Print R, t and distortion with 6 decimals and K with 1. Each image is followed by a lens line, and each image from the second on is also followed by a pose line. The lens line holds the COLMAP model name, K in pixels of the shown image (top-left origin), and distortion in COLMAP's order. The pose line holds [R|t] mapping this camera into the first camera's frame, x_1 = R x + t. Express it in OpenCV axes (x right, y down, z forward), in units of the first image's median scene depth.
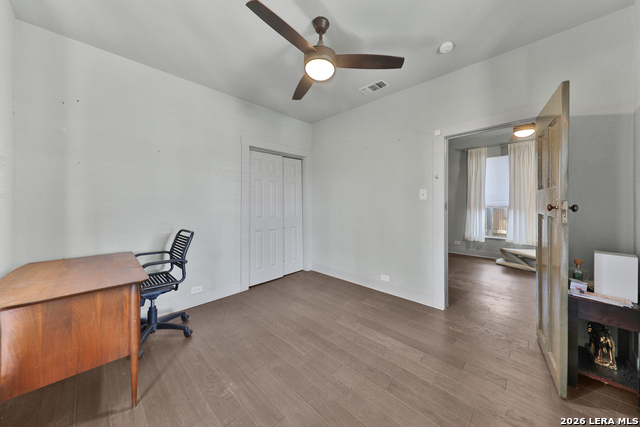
lens RADIAL K [[215.4, 0, 321.4], [0, 215.4, 204.0], [0, 0, 1]] dist [0.000056, -0.000012]
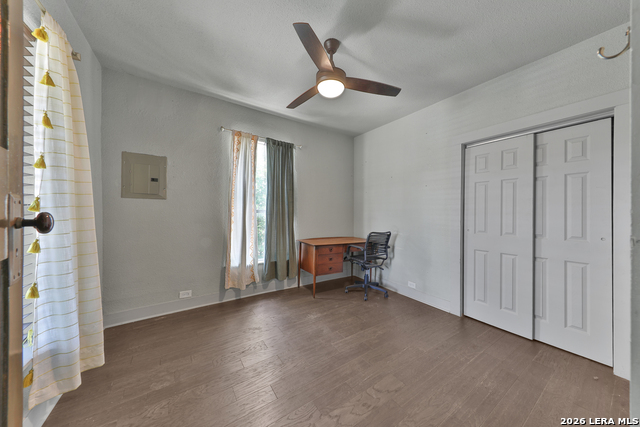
lens RADIAL K [[201.0, 0, 320.0], [0, 201.0, 213.5], [0, 0, 1]] dist [0.000064, -0.000013]
pose [[-0.205760, -0.004232, -0.978593, 0.807303], [-0.011124, 0.999936, -0.001985, 0.008057], [0.978539, 0.010478, -0.205794, 0.945027]]
